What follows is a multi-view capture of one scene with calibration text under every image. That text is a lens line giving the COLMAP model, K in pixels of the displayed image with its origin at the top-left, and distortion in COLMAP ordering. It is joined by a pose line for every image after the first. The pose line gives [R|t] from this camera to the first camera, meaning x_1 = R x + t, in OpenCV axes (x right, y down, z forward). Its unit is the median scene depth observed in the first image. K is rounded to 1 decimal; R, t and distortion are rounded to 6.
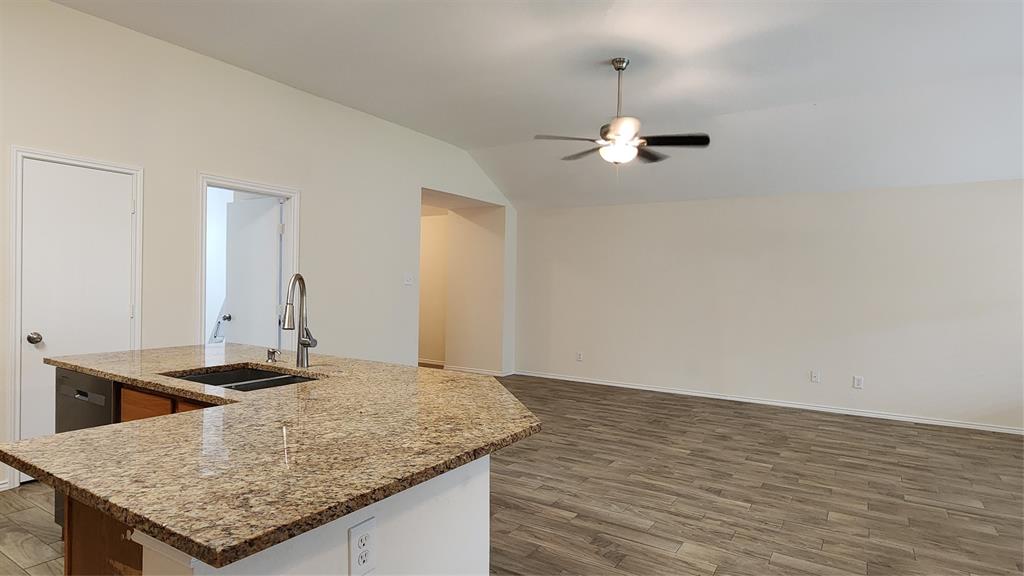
lens RADIAL K [[557.4, 0, 512.0], [0, 557.4, 288.0], [0, 0, 1]] dist [0.002806, -0.000057]
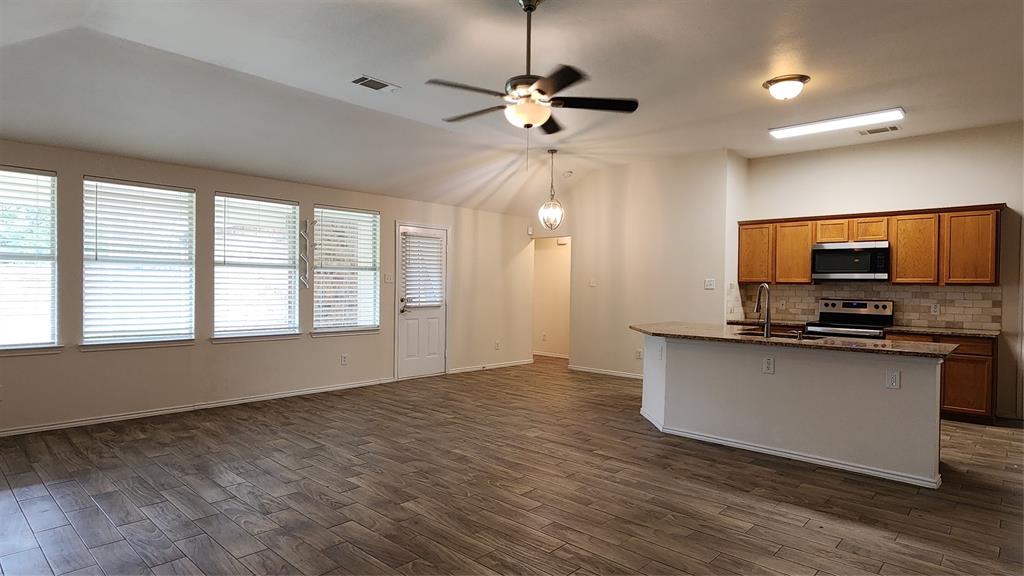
lens RADIAL K [[557.4, 0, 512.0], [0, 557.4, 288.0], [0, 0, 1]] dist [0.002806, -0.000057]
pose [[-0.982908, -0.035038, 0.180734, 0.095911], [-0.033189, 0.999361, 0.013247, -0.007011], [-0.181083, 0.007022, -0.983443, 2.921440]]
